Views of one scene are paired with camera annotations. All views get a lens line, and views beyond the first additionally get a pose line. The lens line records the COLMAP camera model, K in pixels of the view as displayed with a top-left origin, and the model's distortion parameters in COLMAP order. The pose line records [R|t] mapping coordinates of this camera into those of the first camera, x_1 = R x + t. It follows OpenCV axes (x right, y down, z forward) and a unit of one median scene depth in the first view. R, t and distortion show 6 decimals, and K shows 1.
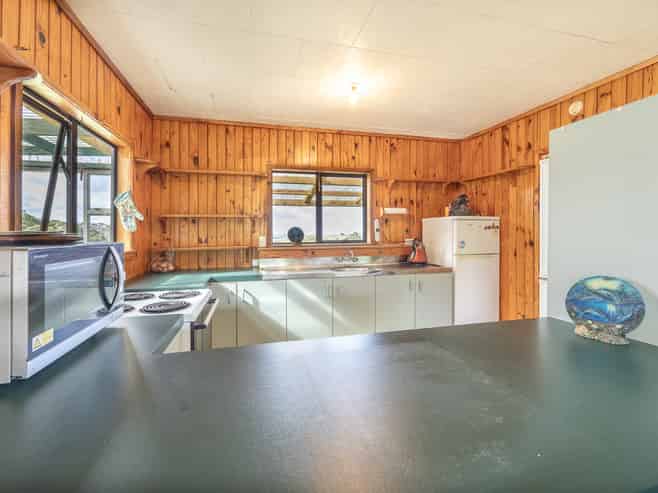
lens RADIAL K [[301.1, 0, 320.8], [0, 301.1, 236.4], [0, 0, 1]] dist [0.001759, -0.000118]
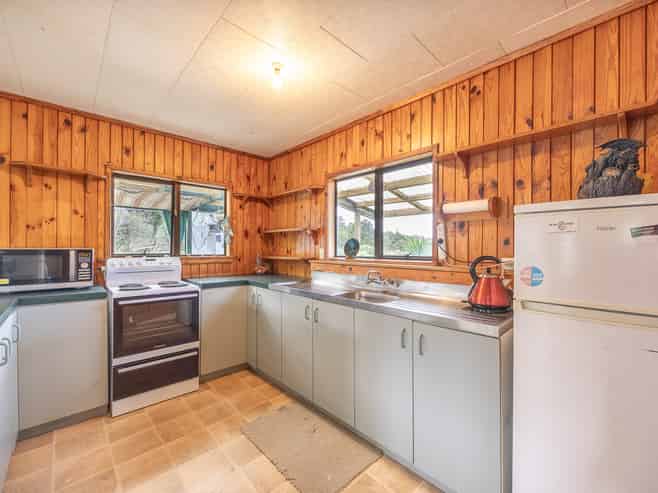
lens RADIAL K [[284.8, 0, 309.0], [0, 284.8, 247.6], [0, 0, 1]] dist [-0.001047, -0.000349]
pose [[0.462645, 0.010581, -0.886480, 0.592399], [-0.014338, 0.999887, 0.004452, -0.007039], [0.886428, 0.010651, 0.462745, 0.506160]]
